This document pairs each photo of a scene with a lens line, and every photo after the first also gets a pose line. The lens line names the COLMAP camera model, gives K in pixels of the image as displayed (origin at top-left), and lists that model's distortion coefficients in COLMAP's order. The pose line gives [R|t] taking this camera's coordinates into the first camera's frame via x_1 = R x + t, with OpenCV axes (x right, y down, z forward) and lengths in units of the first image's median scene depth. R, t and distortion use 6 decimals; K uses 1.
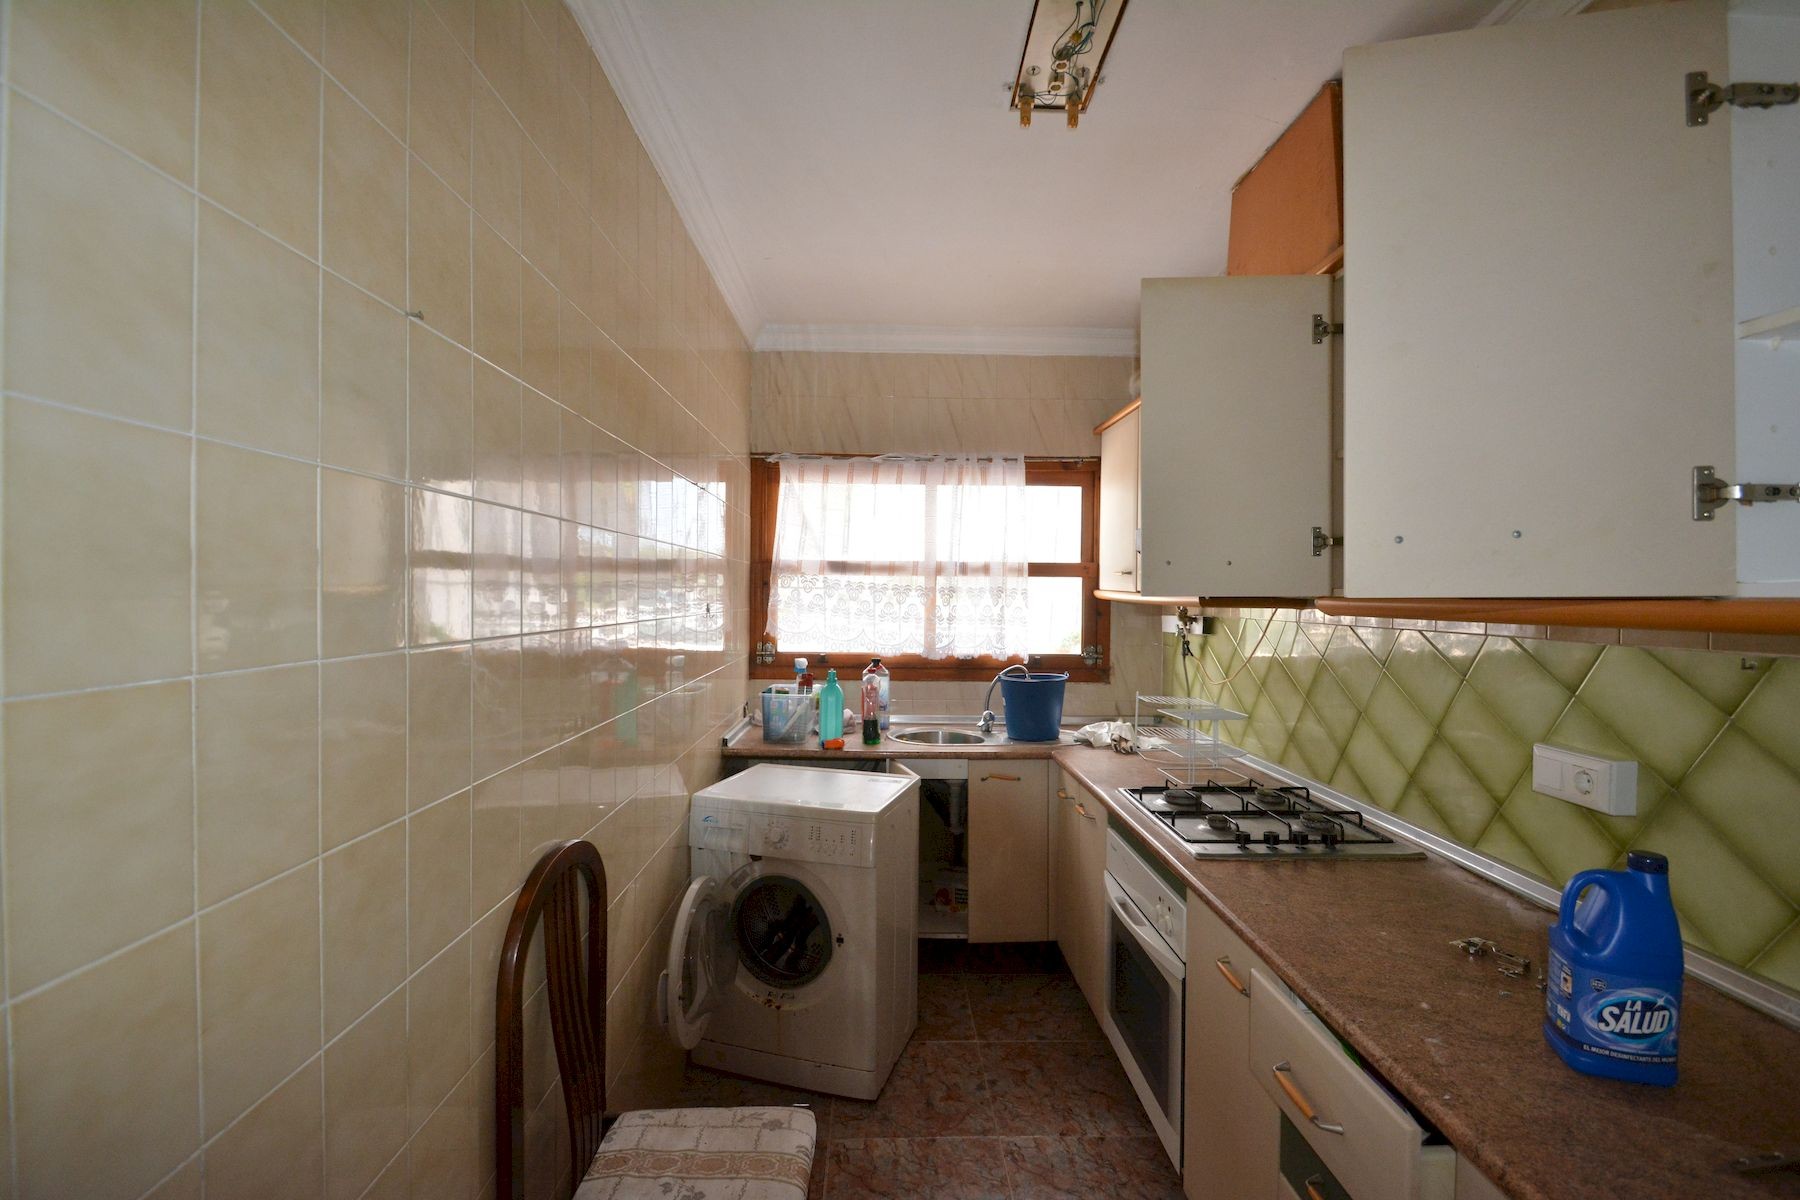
lens RADIAL K [[790.1, 0, 902.7], [0, 790.1, 597.9], [0, 0, 1]] dist [0.006365, -0.012036]
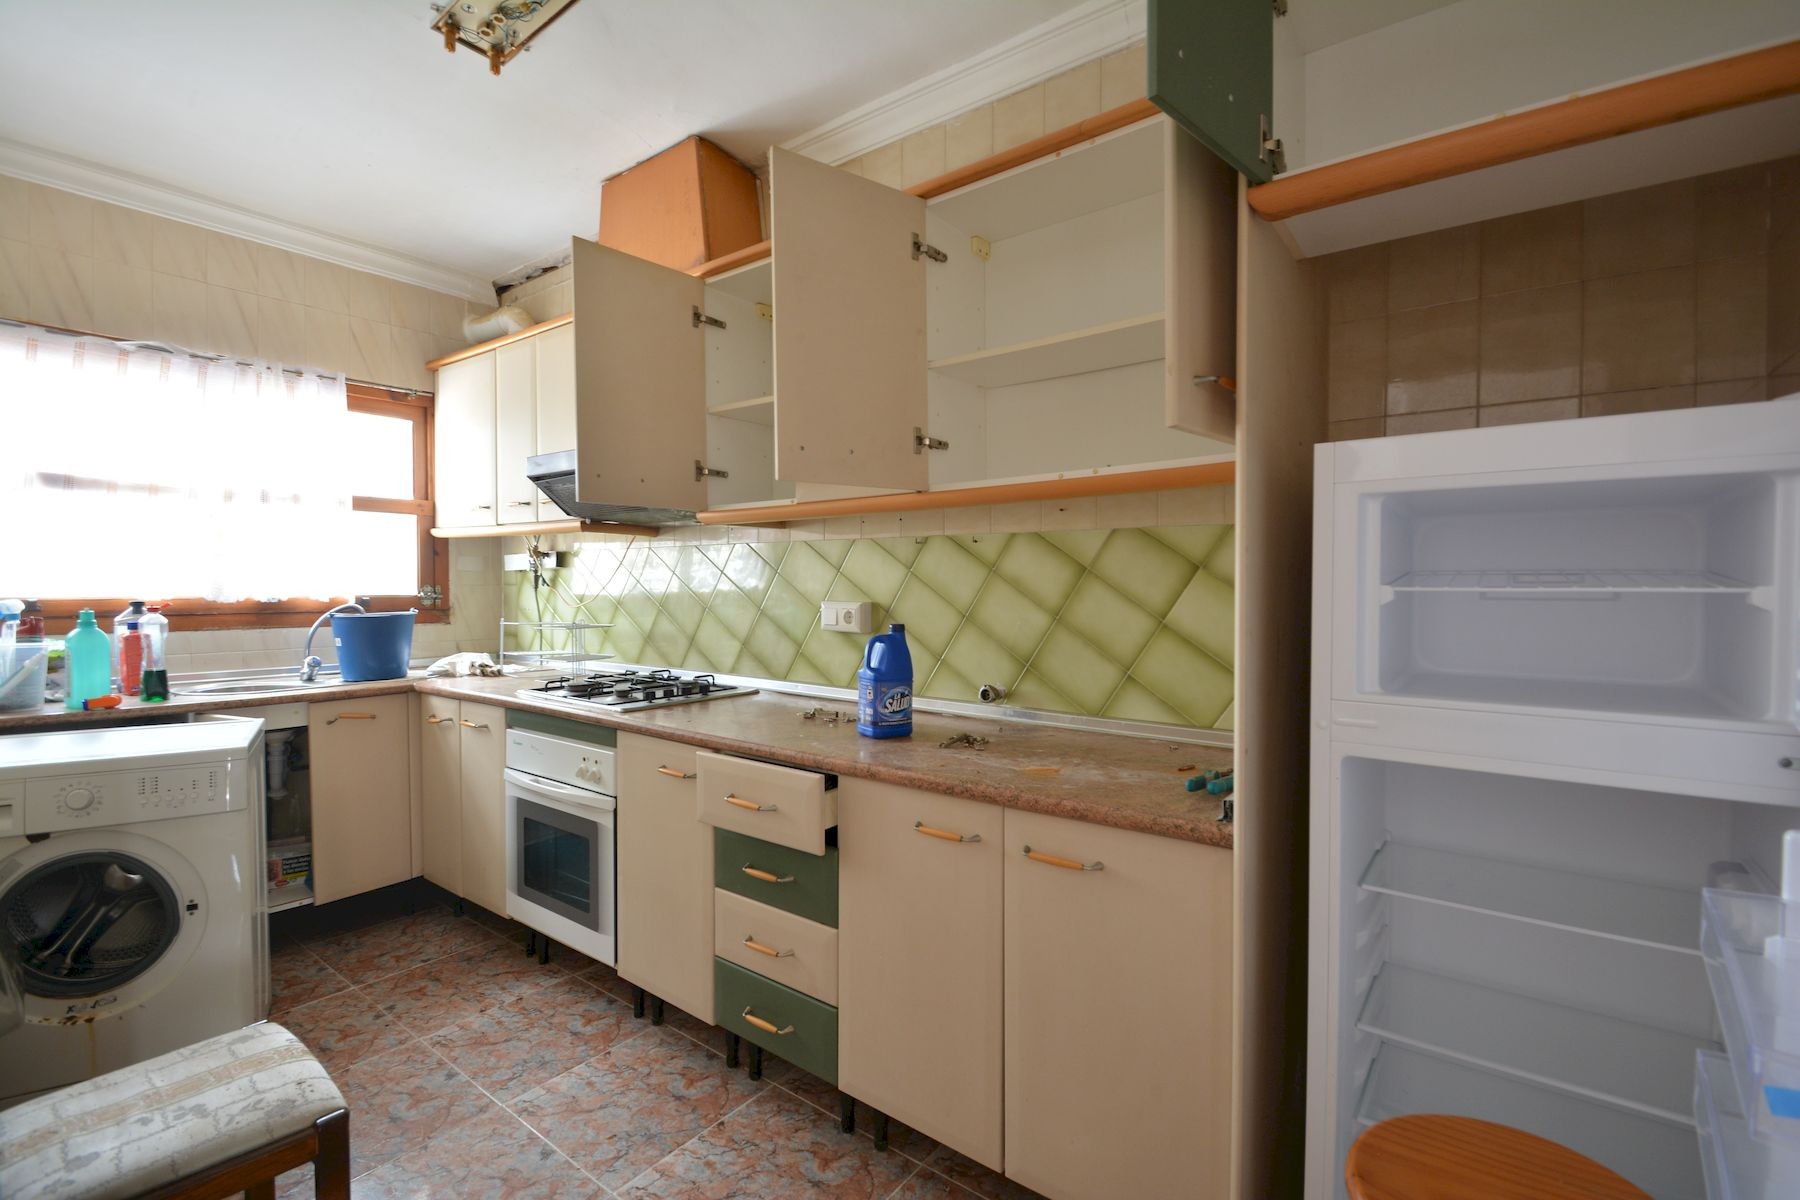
lens RADIAL K [[790.1, 0, 906.8], [0, 790.1, 592.5], [0, 0, 1]] dist [0.006365, -0.012036]
pose [[0.616947, -0.017397, 0.786812, -0.217553], [0.009665, 0.999848, 0.014529, 0.079597], [-0.786945, -0.001359, 0.617021, -0.088901]]
